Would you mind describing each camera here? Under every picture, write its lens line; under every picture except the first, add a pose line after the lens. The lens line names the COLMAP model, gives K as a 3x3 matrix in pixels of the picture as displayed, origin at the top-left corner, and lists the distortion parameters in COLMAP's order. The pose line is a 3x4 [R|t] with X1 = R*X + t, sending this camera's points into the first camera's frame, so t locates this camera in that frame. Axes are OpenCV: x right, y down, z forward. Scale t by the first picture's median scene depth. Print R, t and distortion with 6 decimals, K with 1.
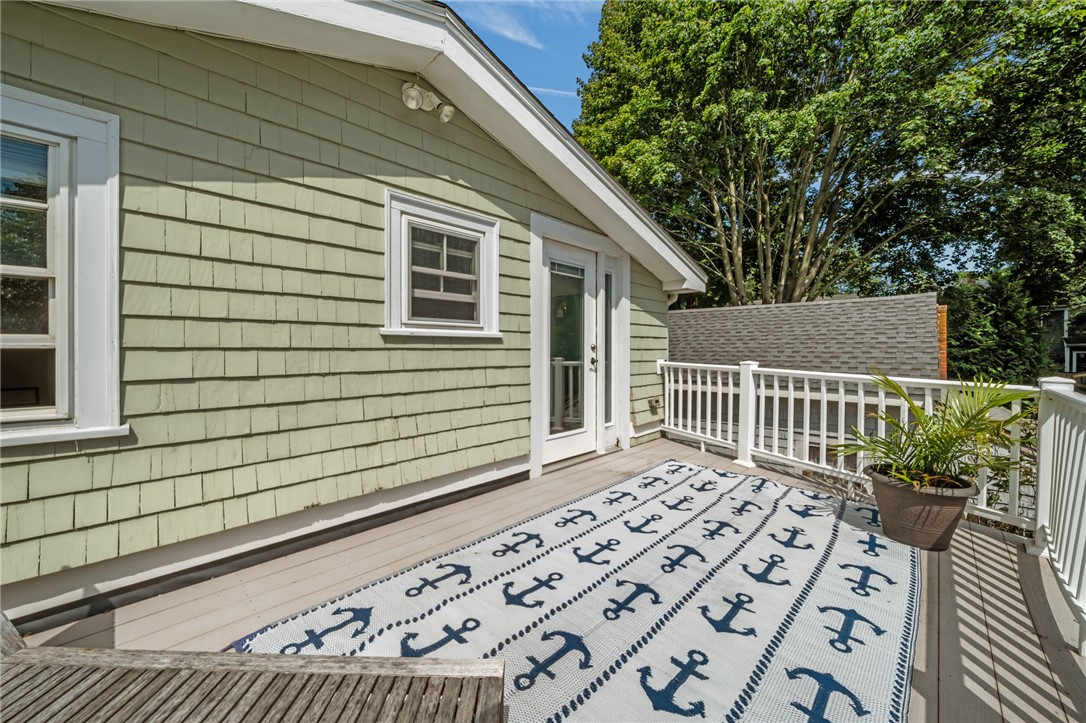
lens RADIAL K [[420.1, 0, 543.0], [0, 420.1, 361.5], [0, 0, 1]] dist [-0.021512, -0.000026]
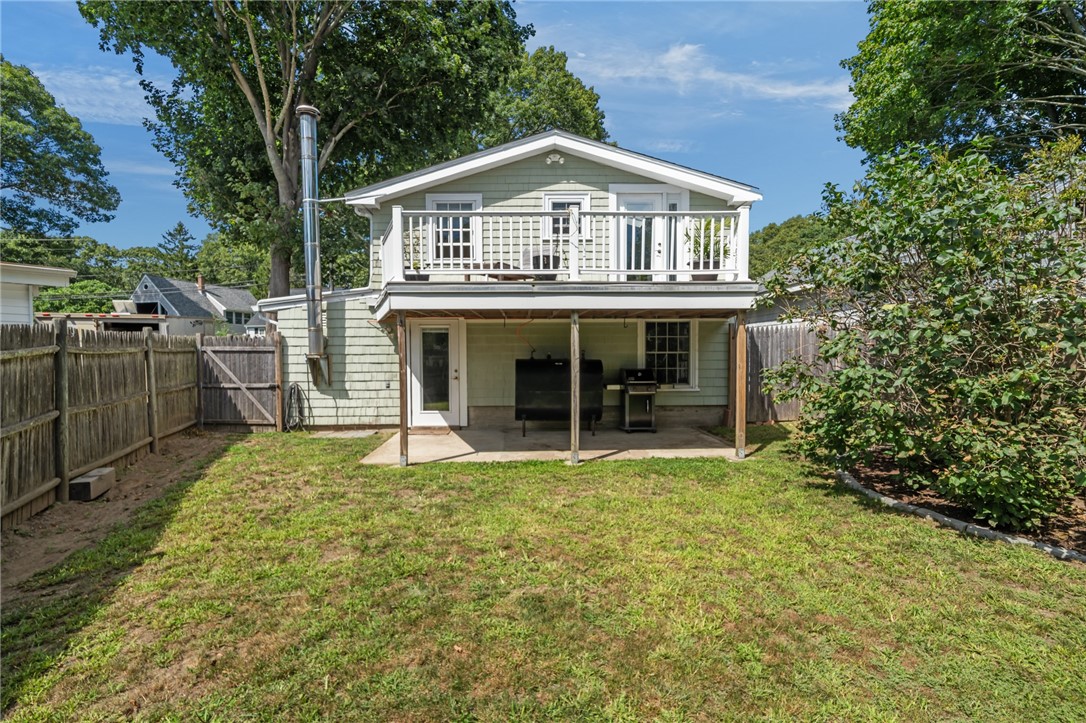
lens RADIAL K [[483.7, 0, 543.0], [0, 483.7, 361.5], [0, 0, 1]] dist [0.000031, -0.000372]
pose [[0.727850, 0.001526, -0.685734, 1.581885], [0.001845, 0.999990, 0.004184, 0.626635], [0.685734, -0.004310, 0.727840, -1.229368]]
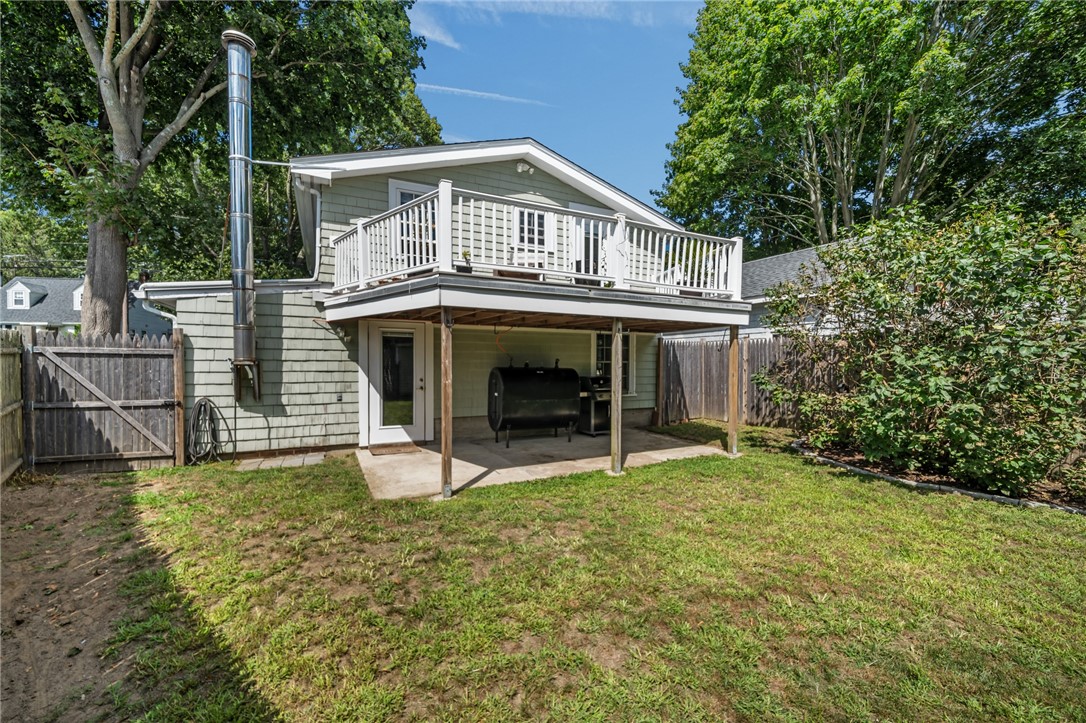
lens RADIAL K [[420.5, 0, 542.3], [0, 420.5, 367.3], [0, 0, 1]] dist [0.000071, 0.000212]
pose [[0.944276, 0.002150, -0.329148, 0.649115], [-0.002460, 0.999997, -0.000526, 0.624851], [0.329146, 0.001306, 0.944278, -1.403289]]
